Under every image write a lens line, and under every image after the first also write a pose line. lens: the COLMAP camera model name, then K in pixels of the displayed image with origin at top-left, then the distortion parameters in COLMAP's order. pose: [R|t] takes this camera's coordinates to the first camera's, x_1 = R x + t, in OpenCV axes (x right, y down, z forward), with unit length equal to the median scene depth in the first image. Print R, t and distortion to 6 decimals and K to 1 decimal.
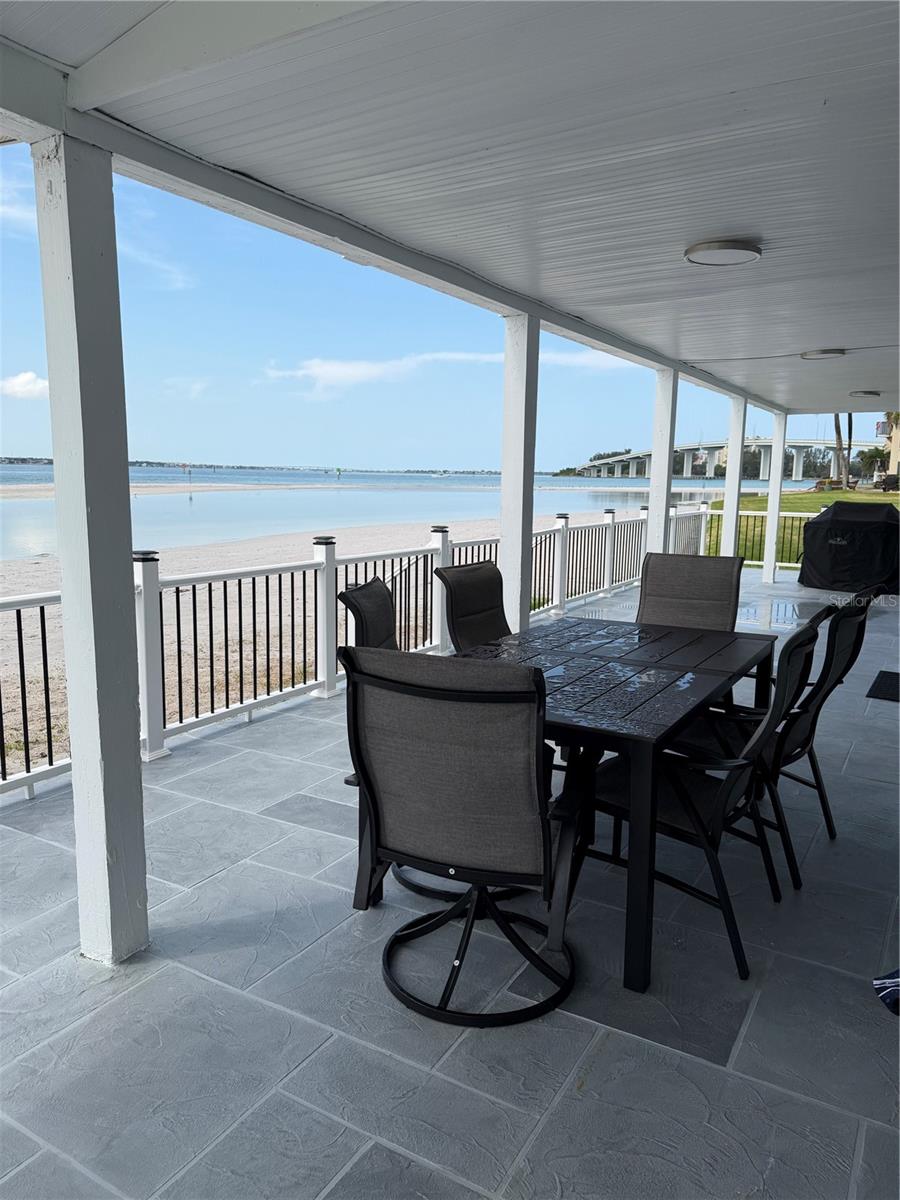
lens RADIAL K [[853.8, 0, 449.0], [0, 853.8, 607.4], [0, 0, 1]] dist [0.051582, -0.059232]
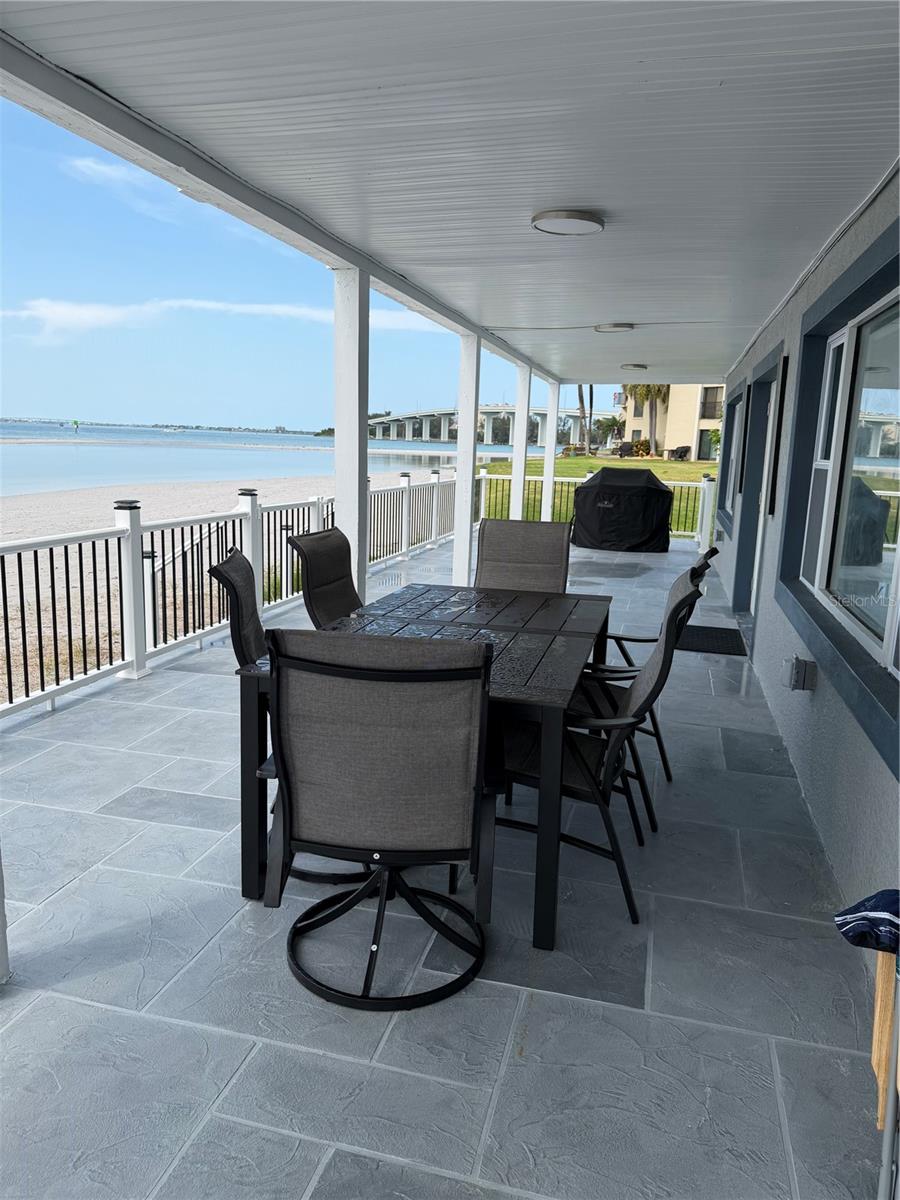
lens RADIAL K [[853.8, 0, 454.1], [0, 853.8, 608.9], [0, 0, 1]] dist [0.051582, -0.059232]
pose [[0.962093, -0.035559, 0.270393, -0.145810], [0.023129, 0.998530, 0.049022, -0.012700], [-0.271739, -0.040910, 0.961501, 0.056666]]
